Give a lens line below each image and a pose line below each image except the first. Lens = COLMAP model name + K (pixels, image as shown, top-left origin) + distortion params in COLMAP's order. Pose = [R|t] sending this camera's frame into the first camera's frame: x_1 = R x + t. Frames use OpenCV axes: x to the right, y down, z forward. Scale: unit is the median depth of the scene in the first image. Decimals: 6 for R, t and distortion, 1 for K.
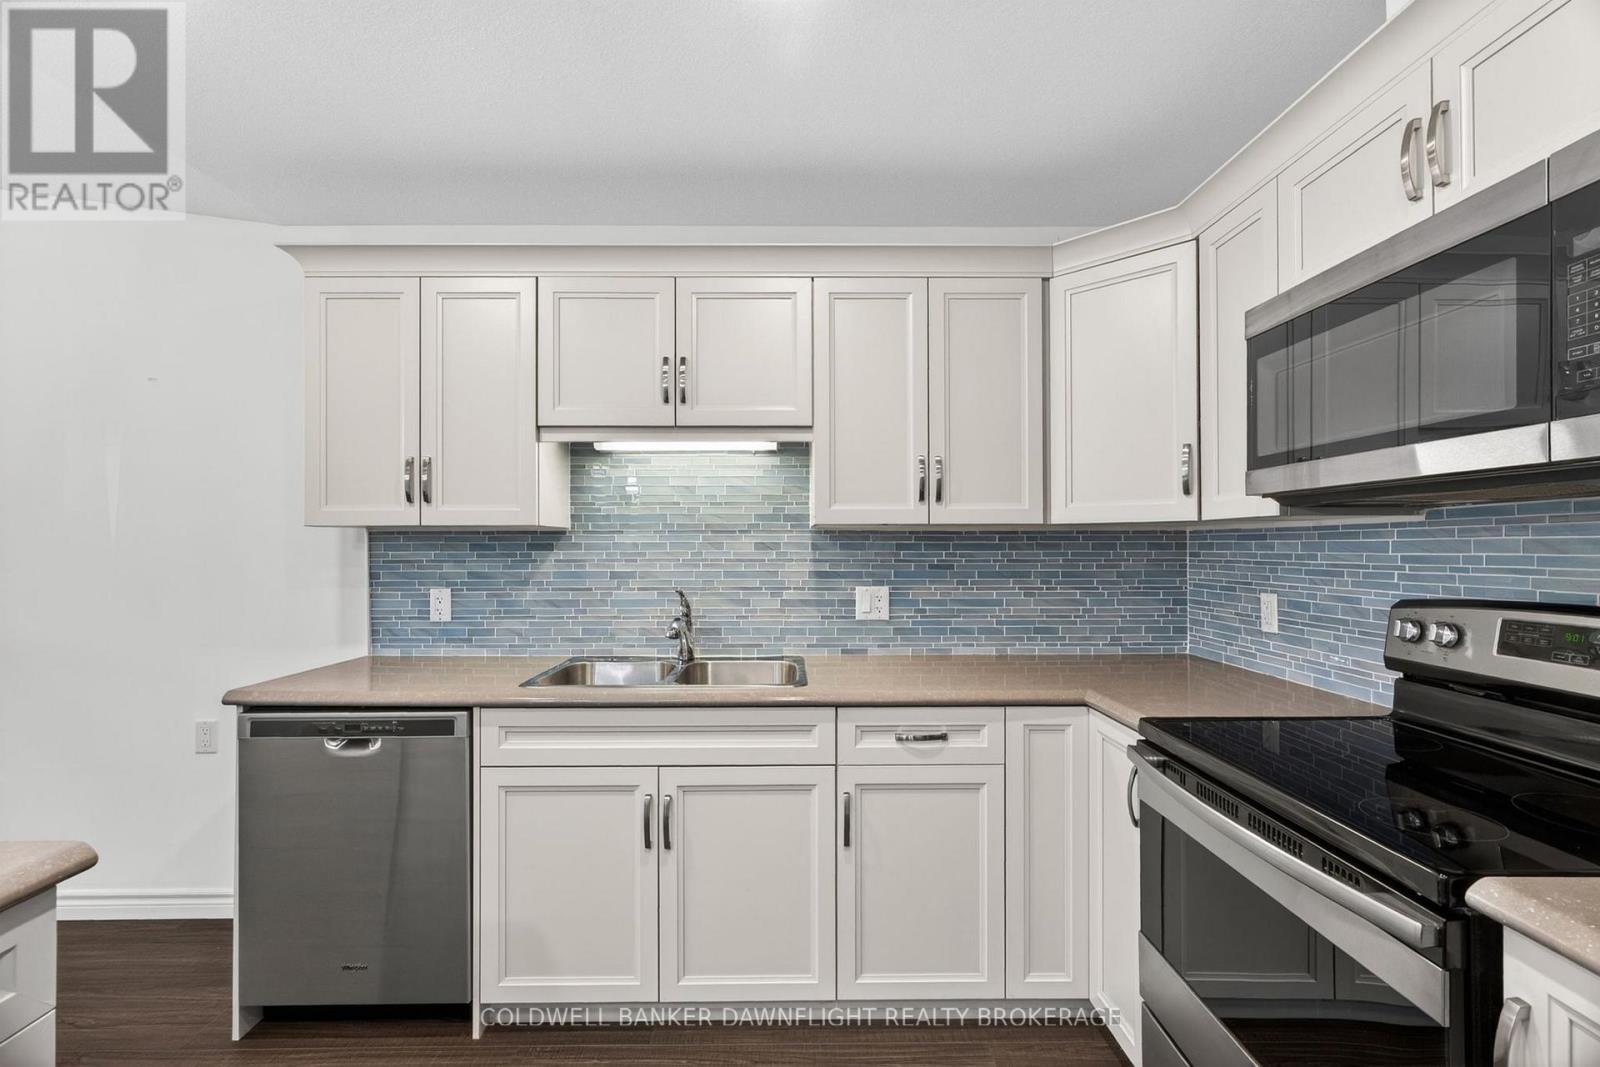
lens RADIAL K [[716.0, 0, 797.4], [0, 716.0, 542.0], [0, 0, 1]] dist [0.002943, 0.001046]
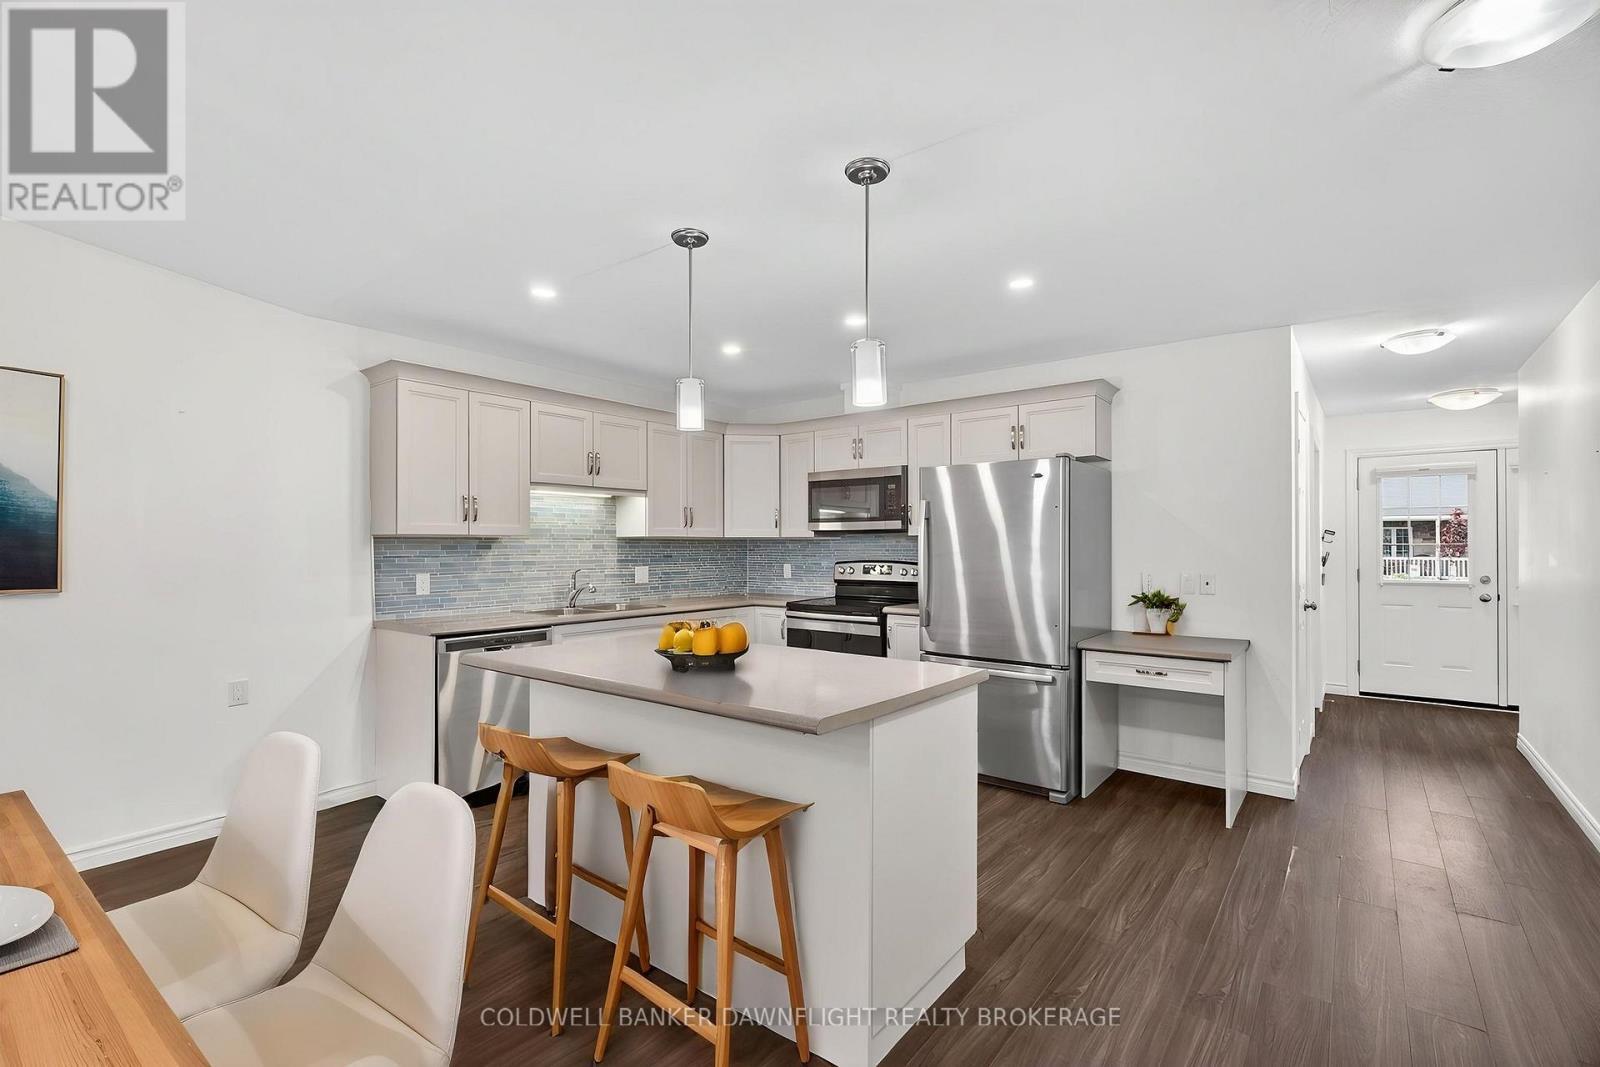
lens RADIAL K [[716.0, 0, 801.5], [0, 716.0, 536.0], [0, 0, 1]] dist [0.002943, 0.001046]
pose [[0.623077, 0.011164, 0.782081, -1.371660], [-0.002489, 0.999921, -0.012291, -0.000484], [-0.782156, 0.005712, 0.623056, -0.703081]]
